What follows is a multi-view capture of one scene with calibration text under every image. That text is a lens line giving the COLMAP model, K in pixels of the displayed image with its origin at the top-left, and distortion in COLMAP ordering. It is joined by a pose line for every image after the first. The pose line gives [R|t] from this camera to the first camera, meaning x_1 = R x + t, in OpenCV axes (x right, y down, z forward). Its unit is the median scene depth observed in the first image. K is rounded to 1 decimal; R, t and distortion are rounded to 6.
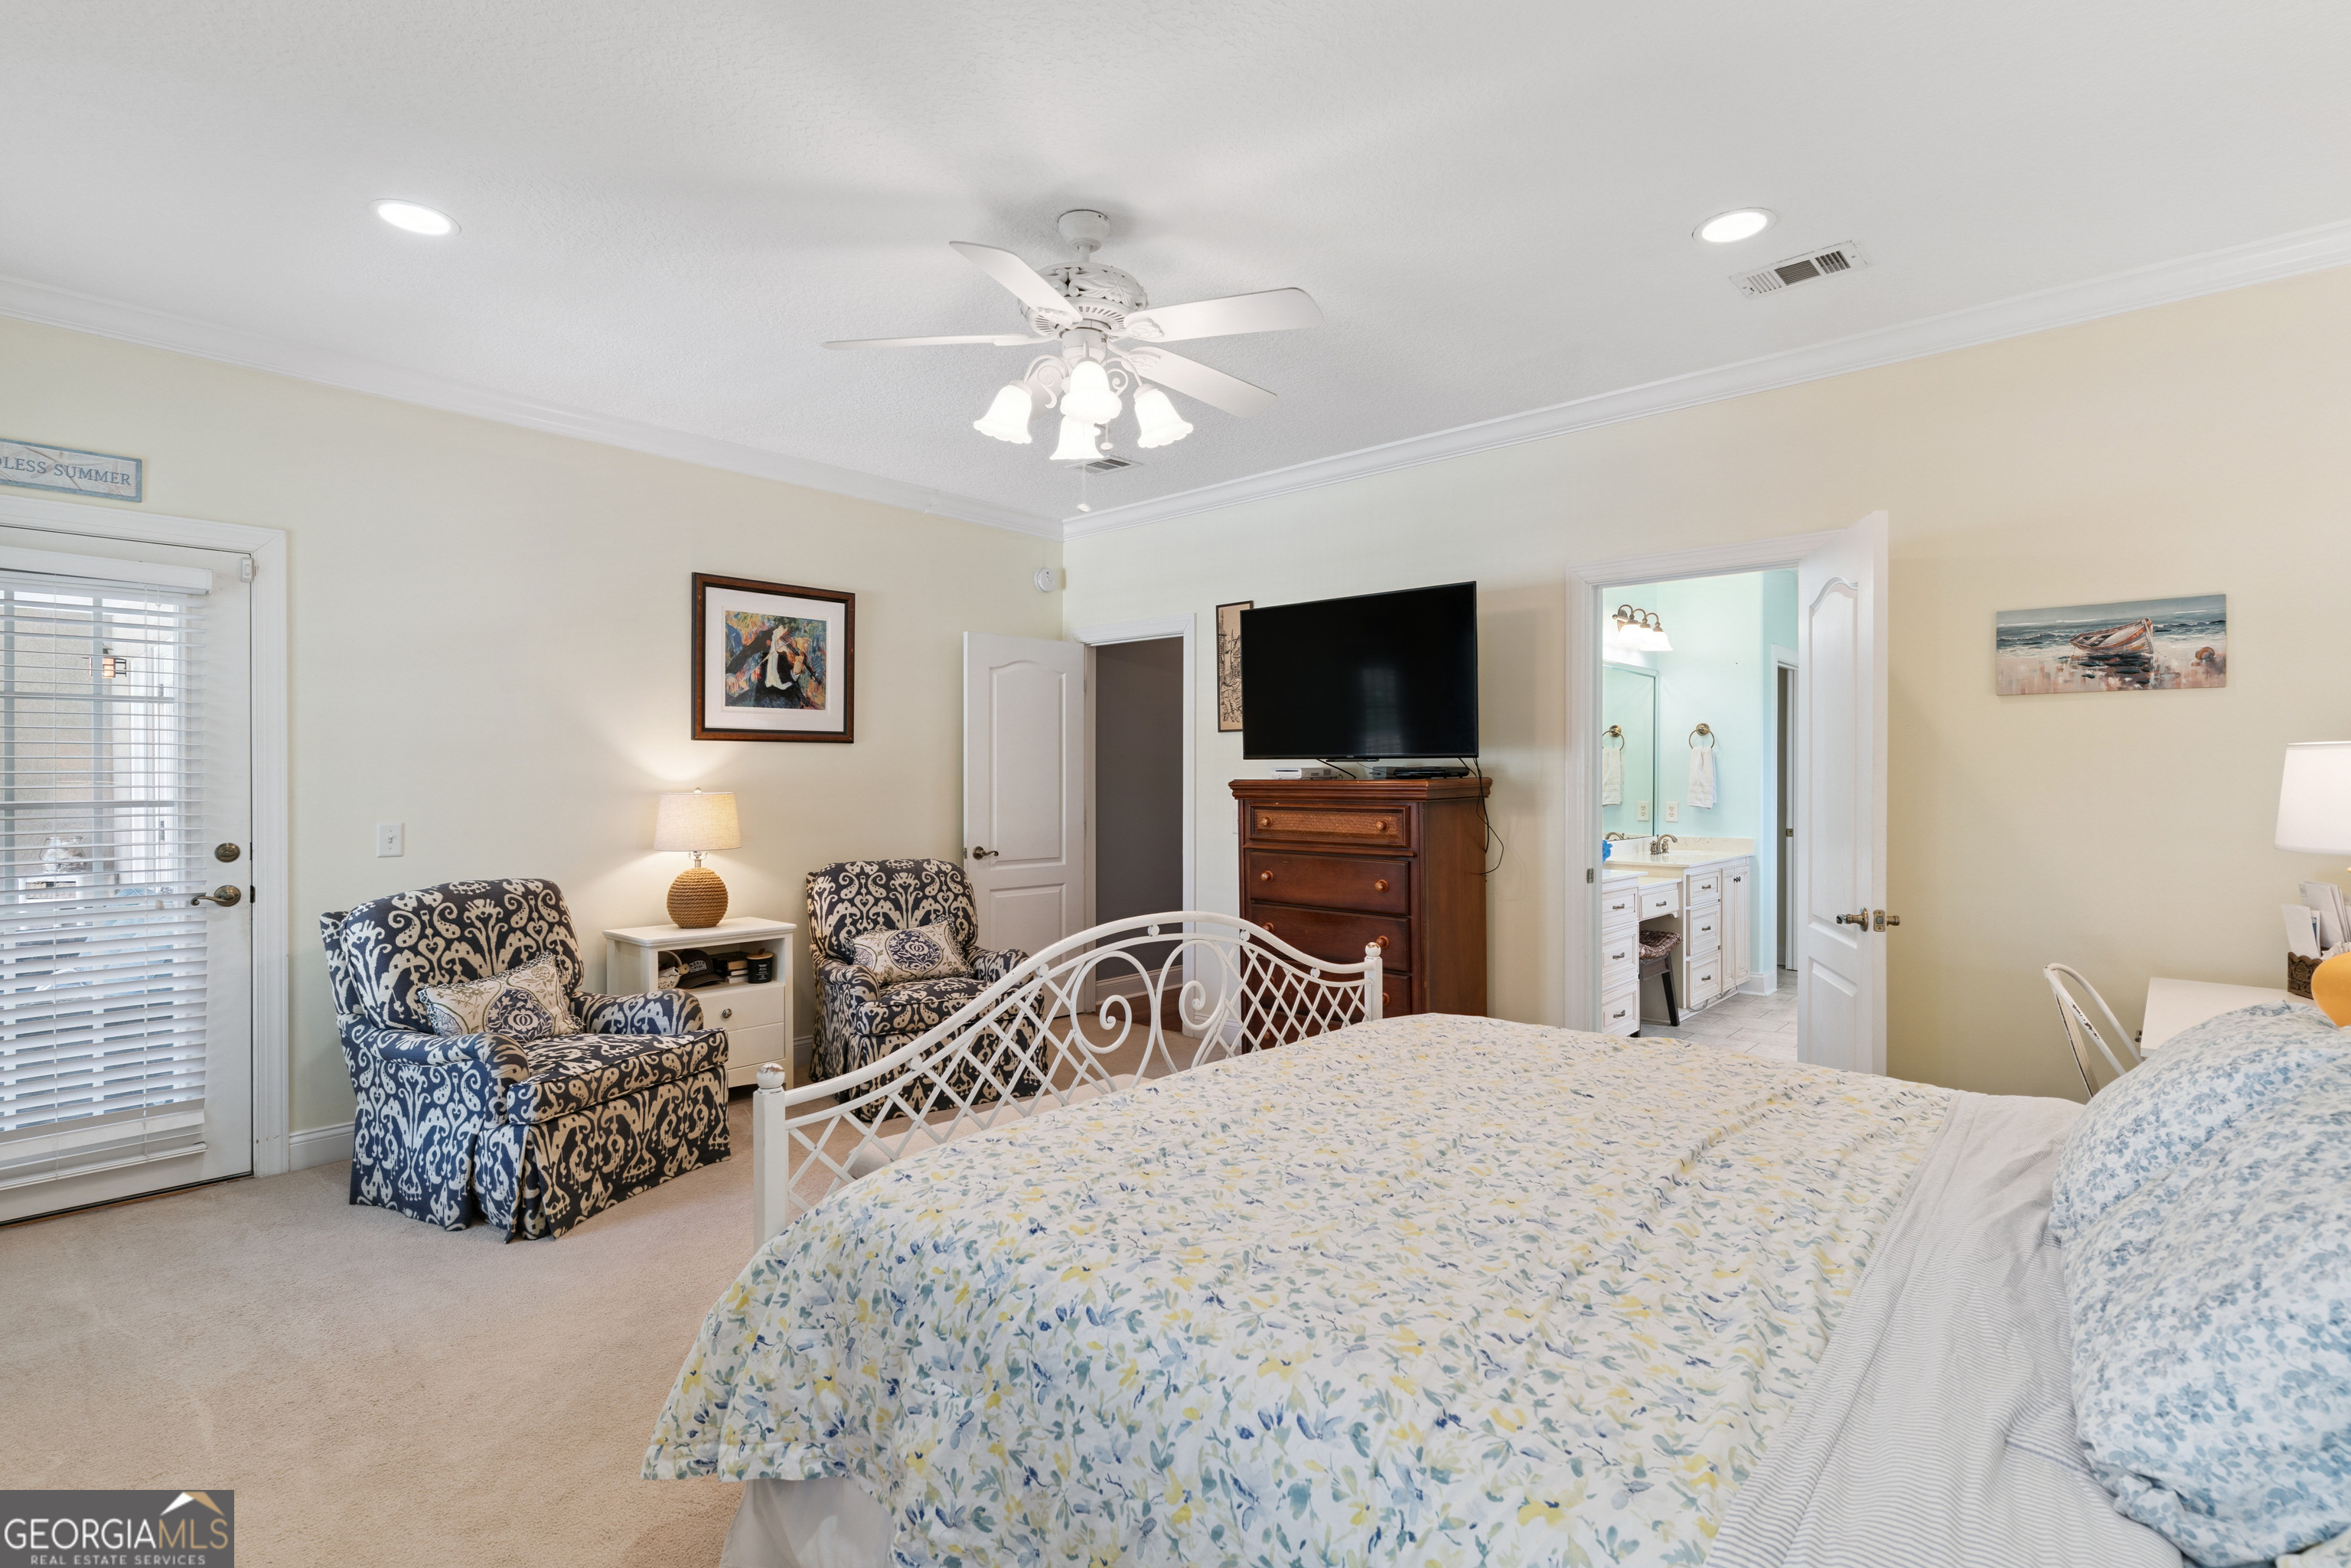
lens RADIAL K [[1107.7, 0, 1173.5], [0, 1107.7, 782.3], [0, 0, 1]] dist [-0.003465, 0.002621]
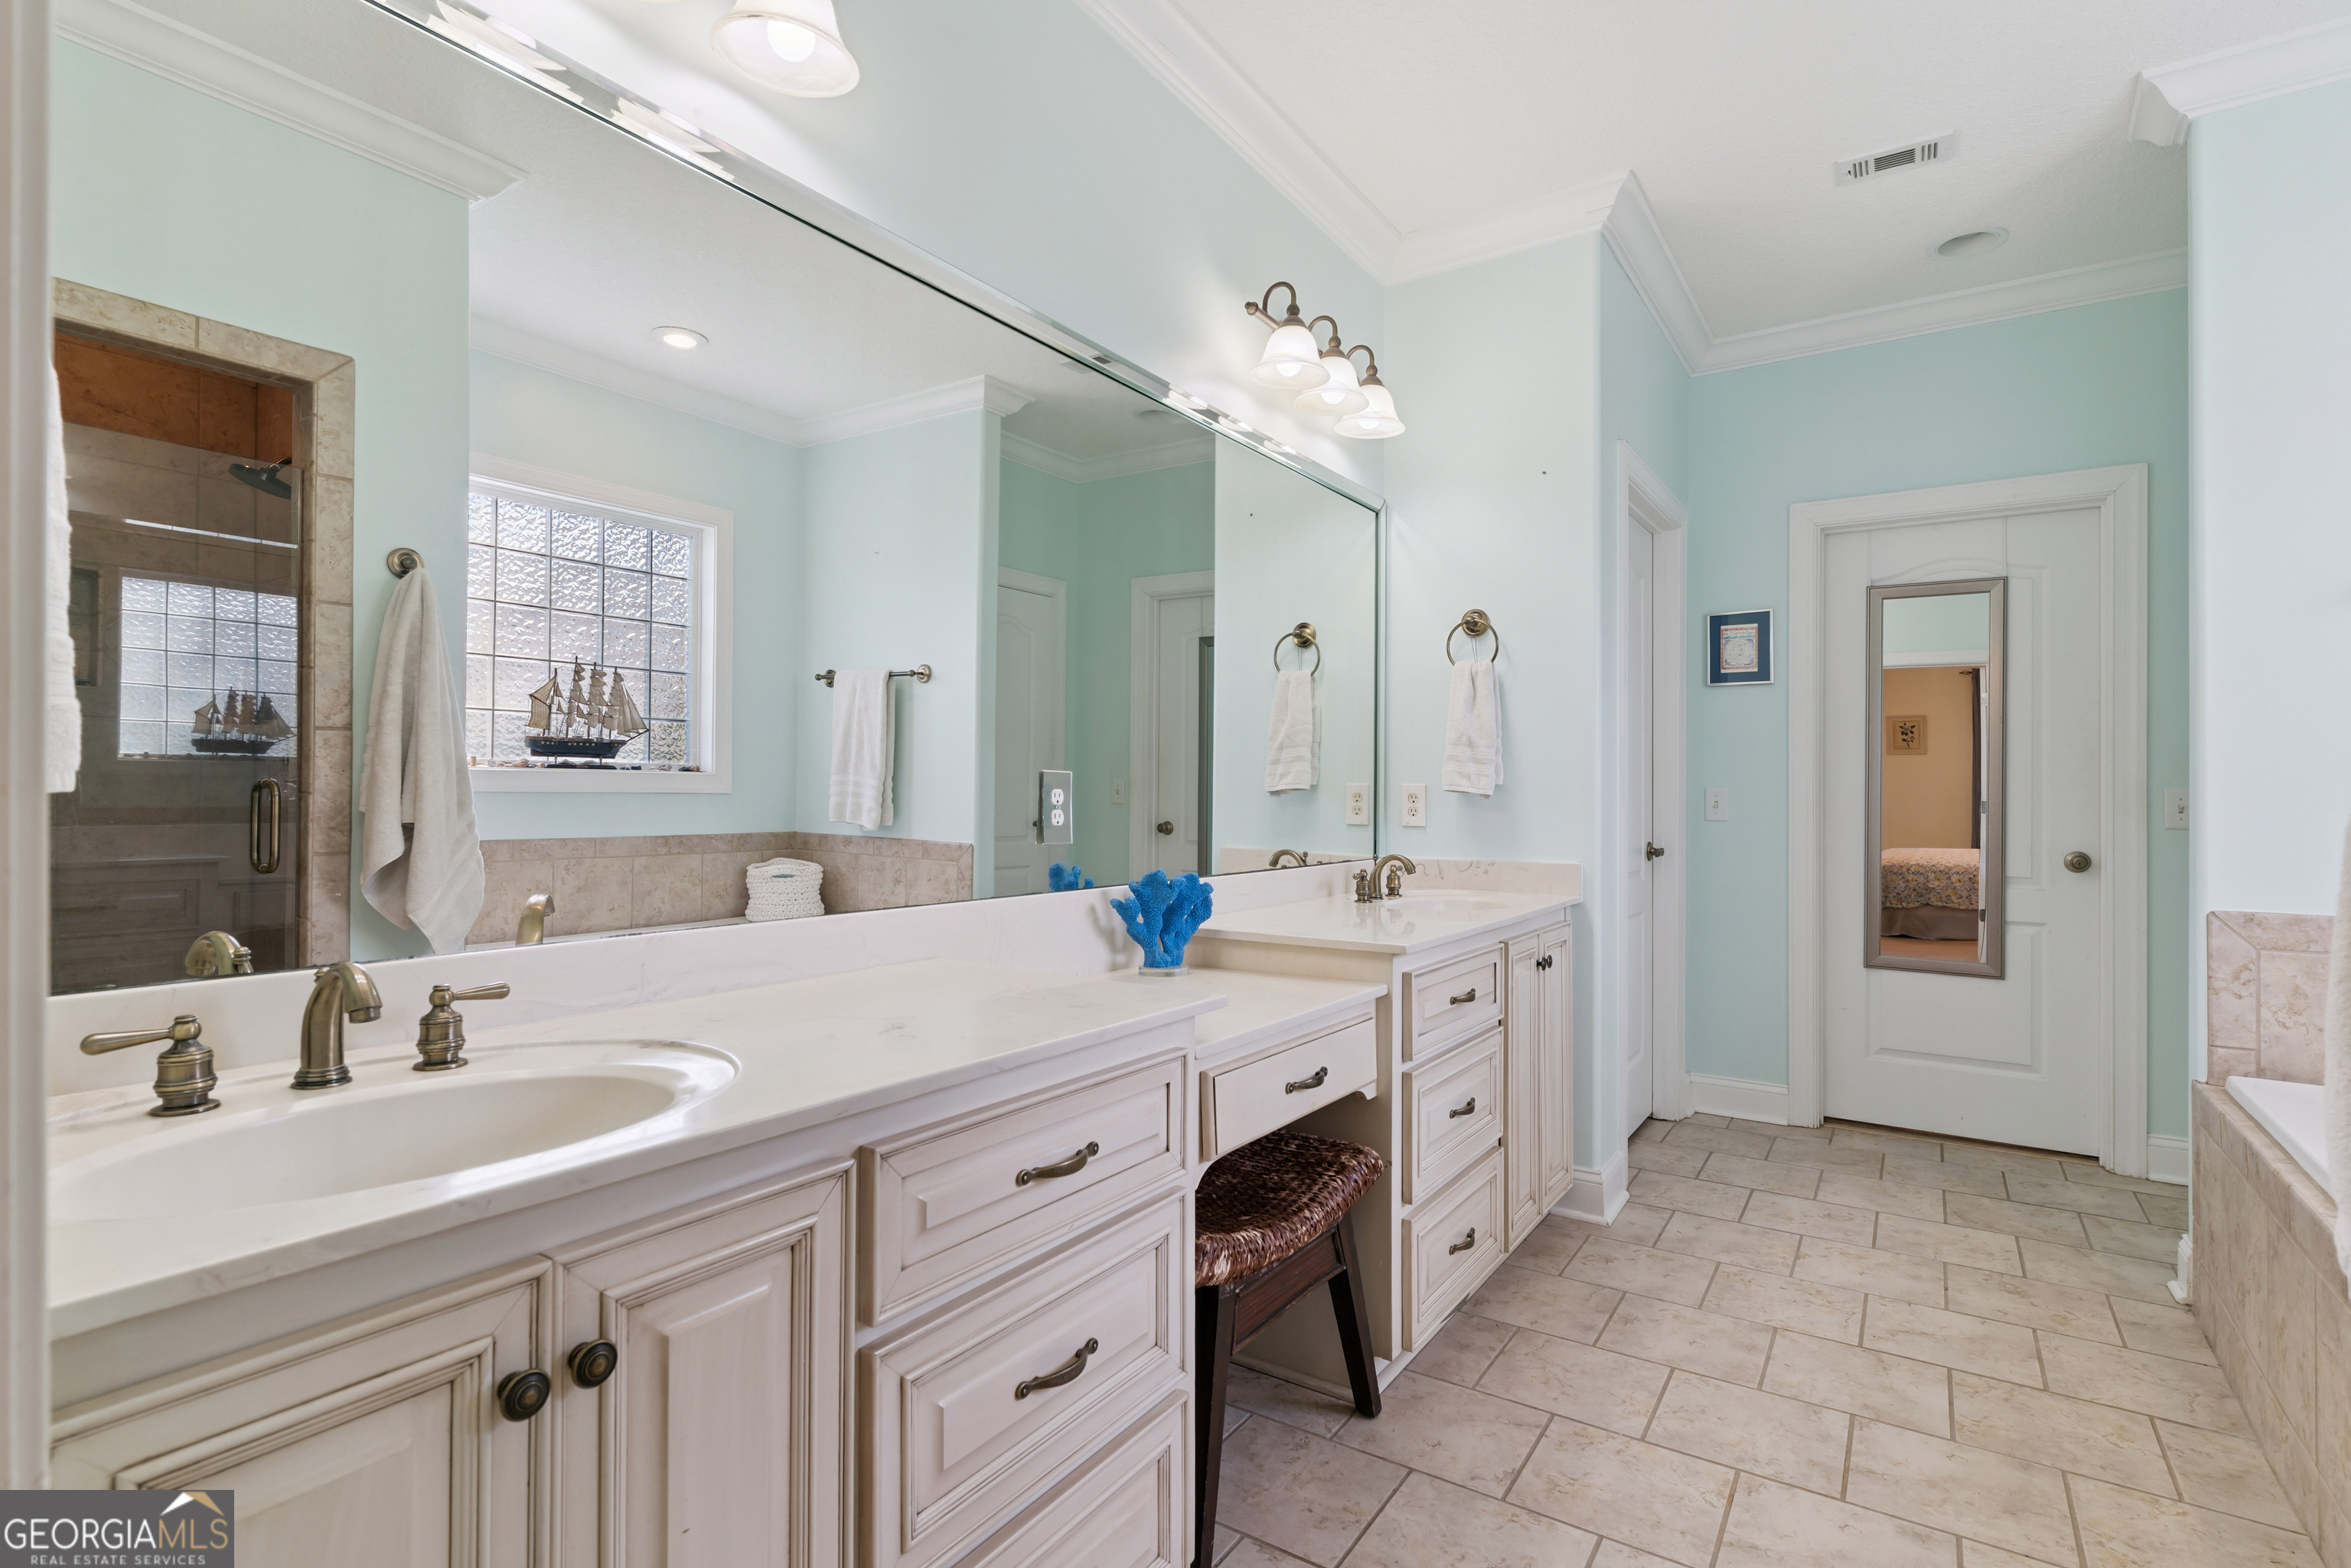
lens RADIAL K [[1102.6, 0, 1178.3], [0, 1102.6, 788.8], [0, 0, 1]] dist [0.002589, 0.000185]
pose [[0.991135, 0.007396, 0.132649, 0.303476], [-0.006310, 0.999943, -0.008604, 0.024994], [-0.132705, 0.007691, 0.991126, 0.579949]]
